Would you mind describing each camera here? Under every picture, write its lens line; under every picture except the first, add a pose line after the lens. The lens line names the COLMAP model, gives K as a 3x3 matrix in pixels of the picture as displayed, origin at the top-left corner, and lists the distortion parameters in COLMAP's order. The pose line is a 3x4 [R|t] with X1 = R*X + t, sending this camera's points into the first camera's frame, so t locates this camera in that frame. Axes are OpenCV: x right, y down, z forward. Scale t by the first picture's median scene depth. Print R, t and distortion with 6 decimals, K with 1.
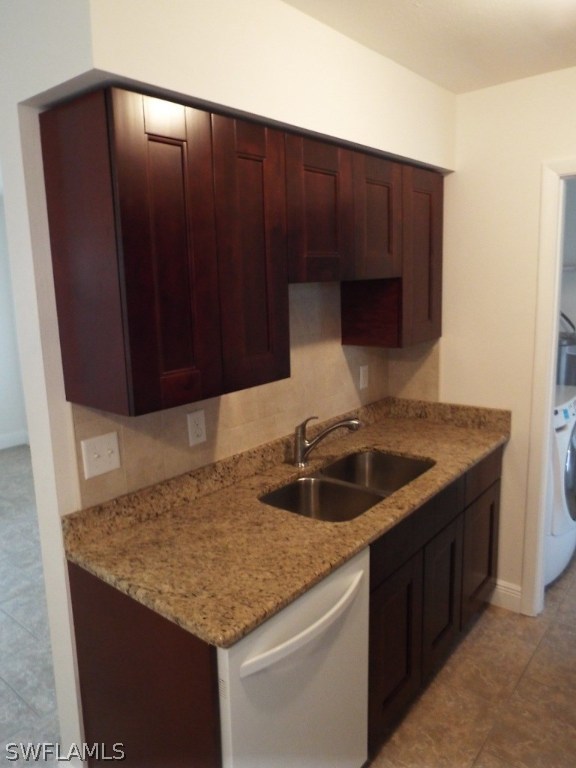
lens RADIAL K [[538.1, 0, 285.2], [0, 538.1, 377.4], [0, 0, 1]] dist [-0.007031, 0.003295]
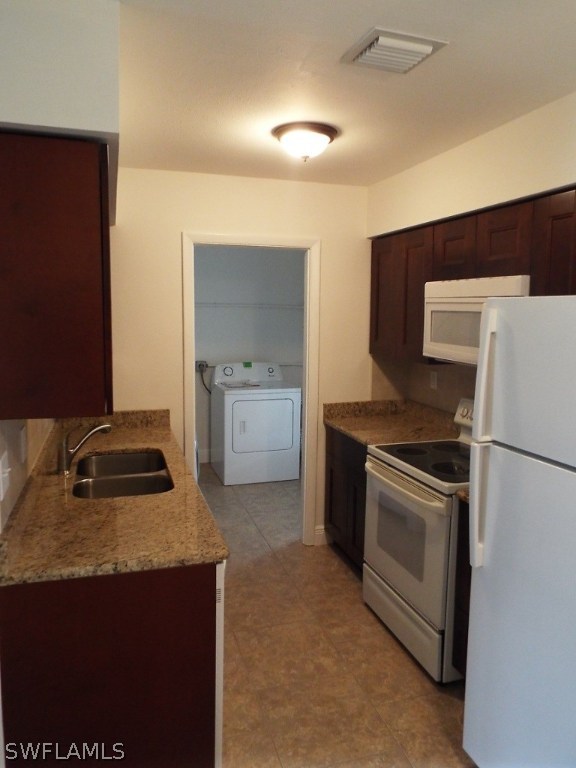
lens RADIAL K [[538.1, 0, 285.2], [0, 538.1, 377.4], [0, 0, 1]] dist [-0.007031, 0.003295]
pose [[0.519274, -0.052499, 0.852994, -0.830515], [0.115287, 0.993291, -0.009049, 0.043015], [-0.846796, 0.103038, 0.521843, 0.063999]]
